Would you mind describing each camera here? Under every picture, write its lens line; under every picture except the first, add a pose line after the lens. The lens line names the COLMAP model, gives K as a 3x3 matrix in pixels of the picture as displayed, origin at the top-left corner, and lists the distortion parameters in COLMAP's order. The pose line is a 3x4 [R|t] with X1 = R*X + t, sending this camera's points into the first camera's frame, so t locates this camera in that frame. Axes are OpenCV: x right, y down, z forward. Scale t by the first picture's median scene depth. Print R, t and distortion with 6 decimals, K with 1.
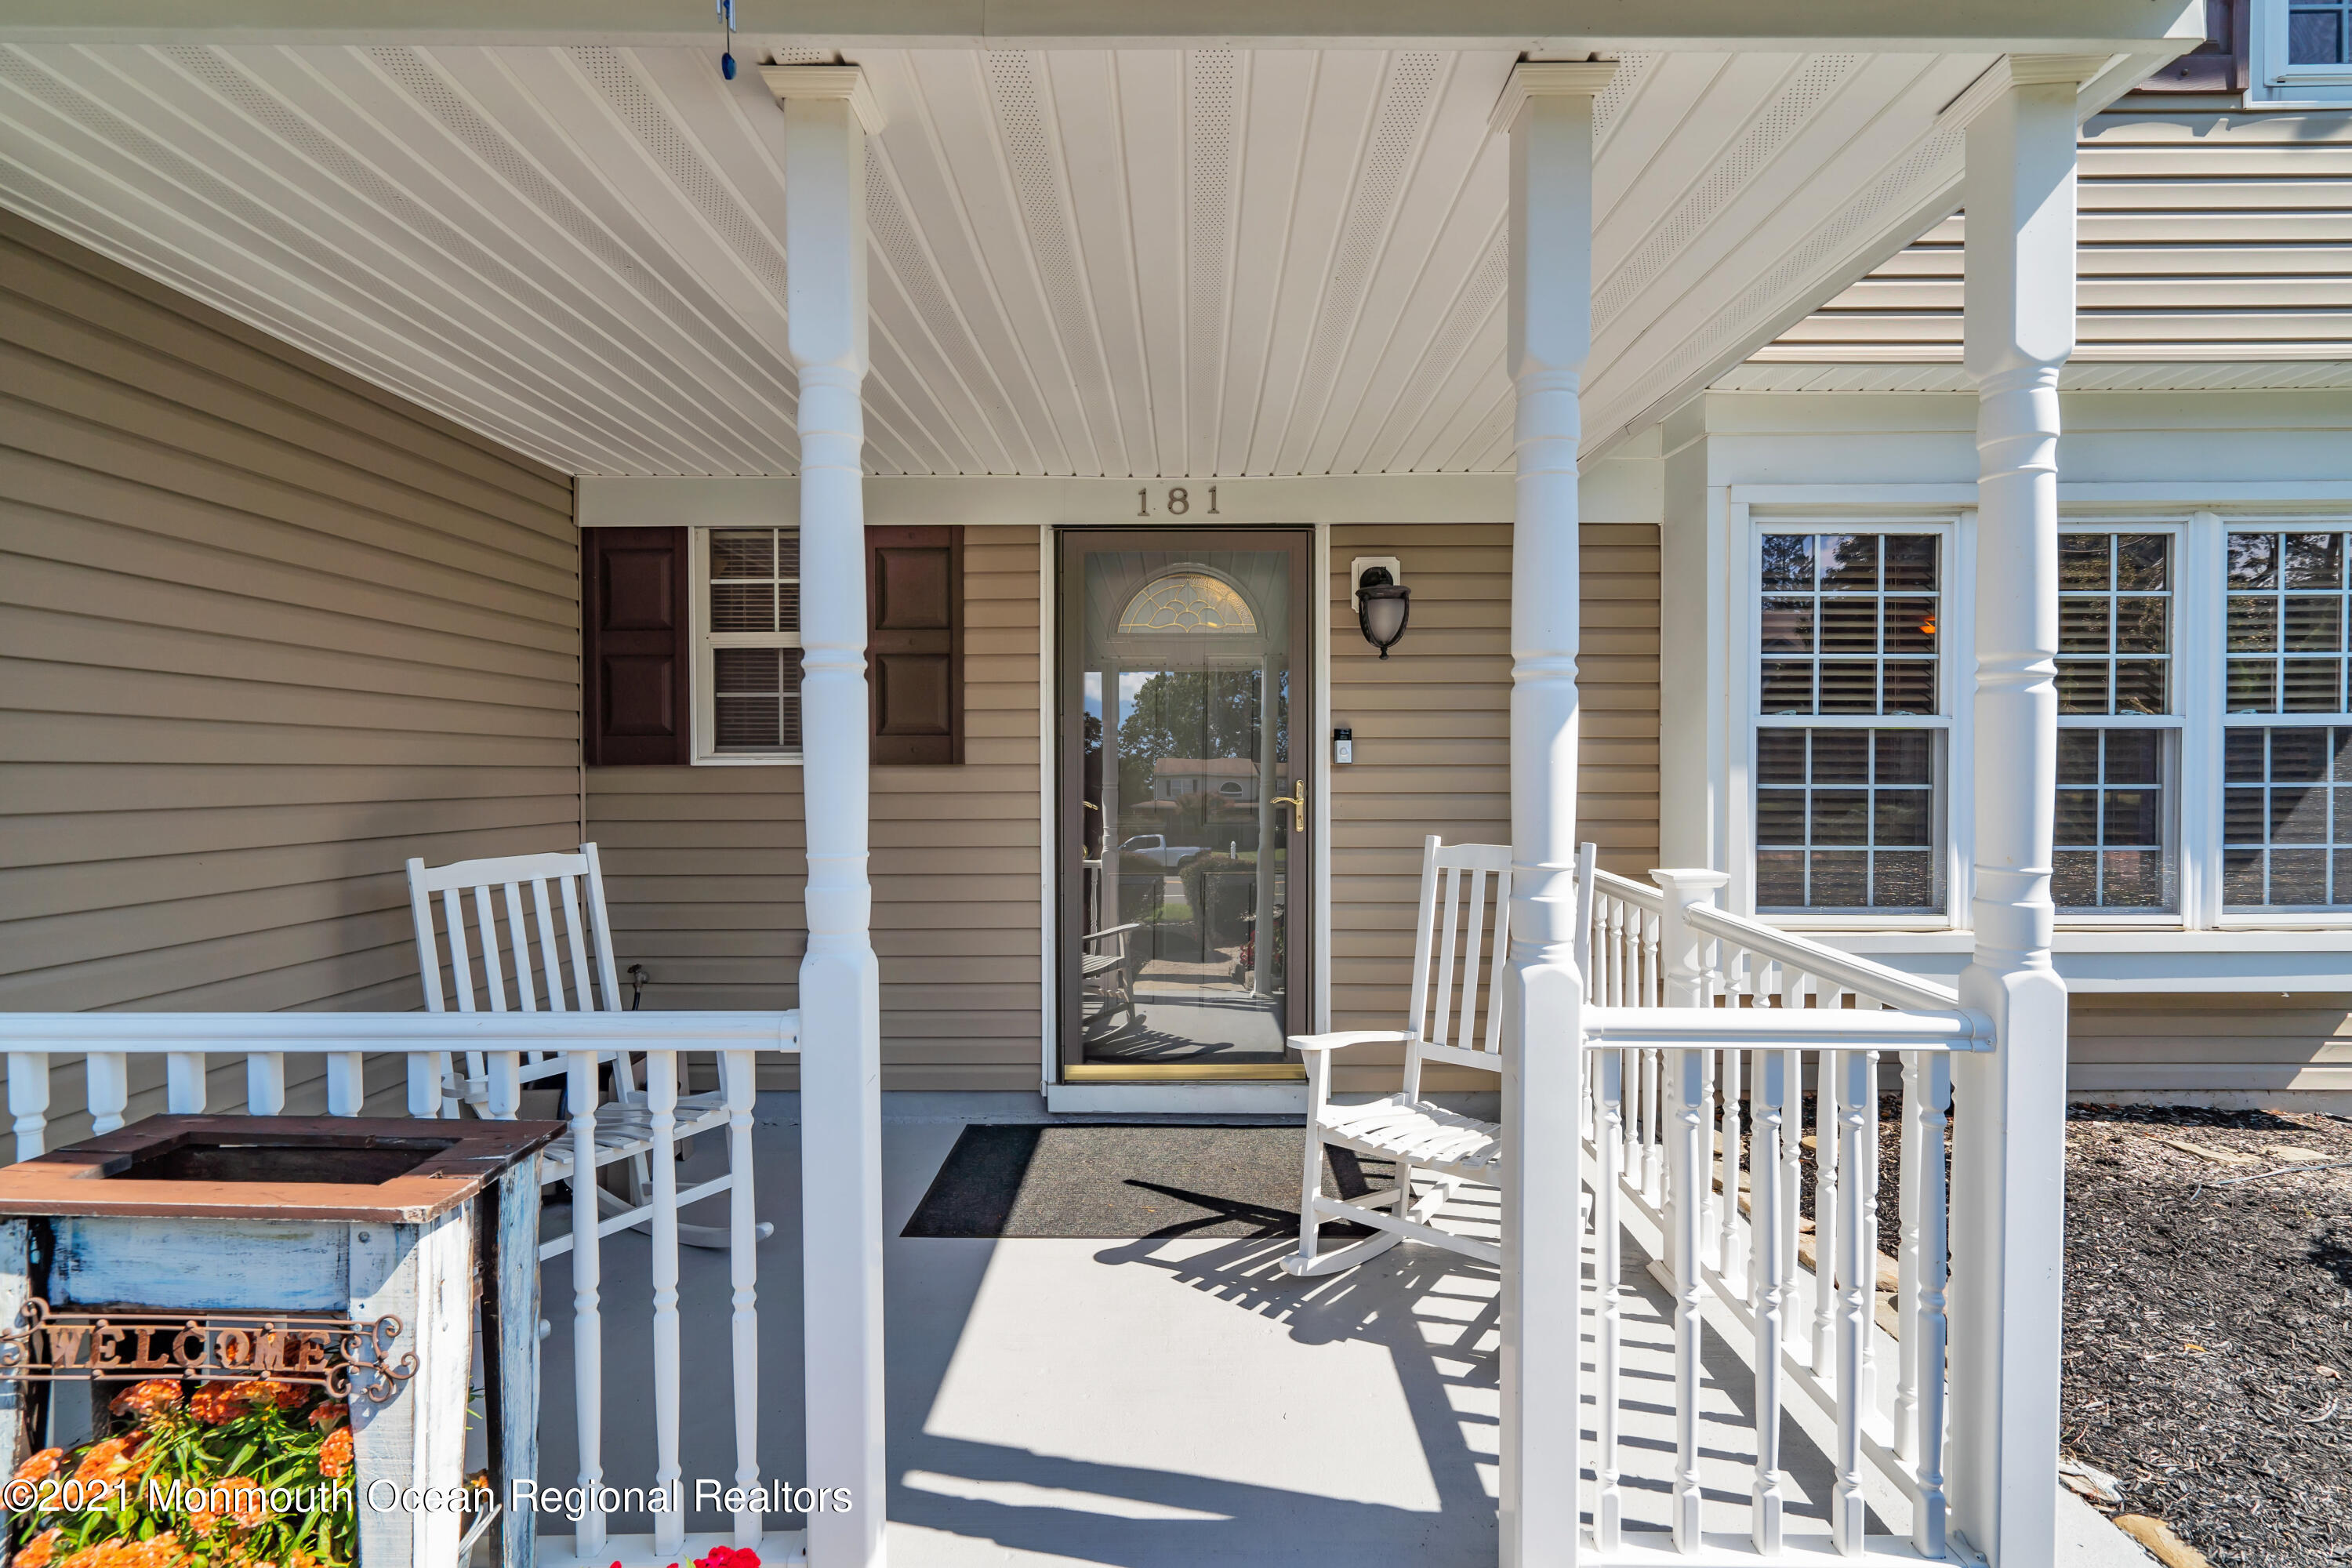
lens RADIAL K [[1059.1, 0, 1183.9], [0, 1059.1, 781.3], [0, 0, 1]] dist [0.003905, 0.003430]
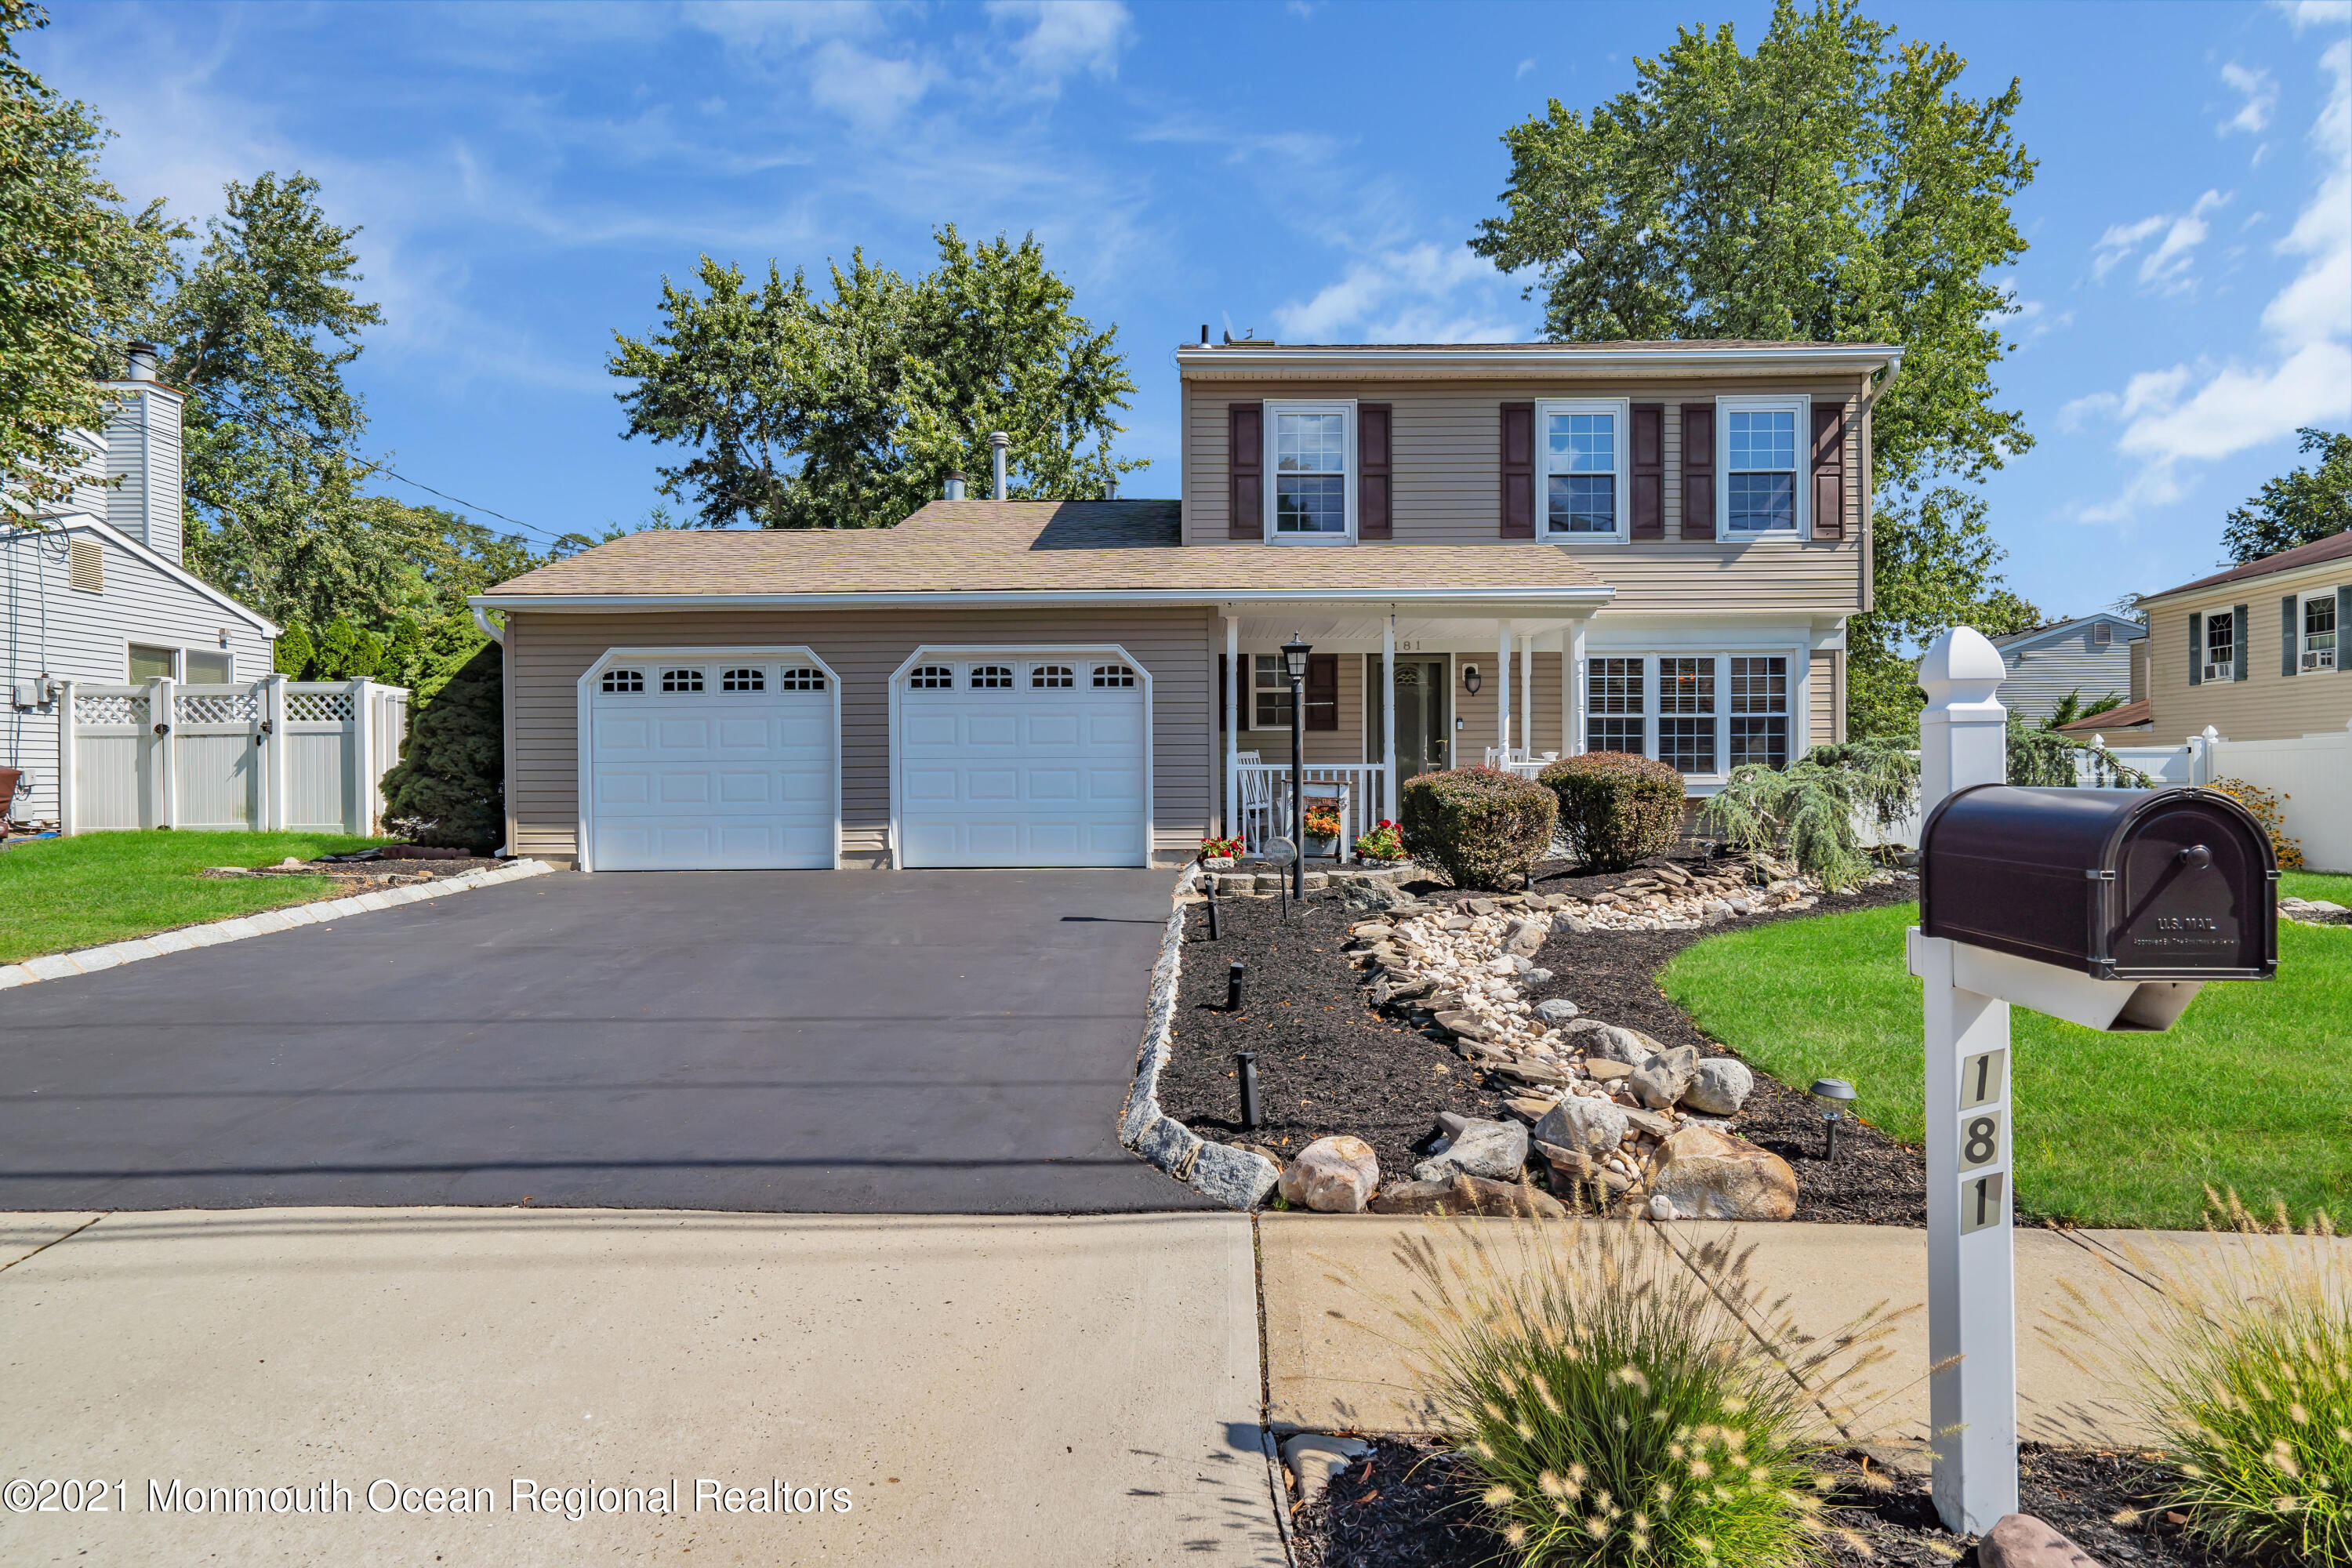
lens RADIAL K [[1328.3, 0, 1170.7], [0, 1328.3, 772.5], [0, 0, 1]] dist [-0.000005, 0.001229]
pose [[0.999617, -0.001002, -0.027639, -0.621774], [0.000904, 0.999993, -0.003558, 0.129417], [0.027643, 0.003532, 0.999612, -3.078462]]
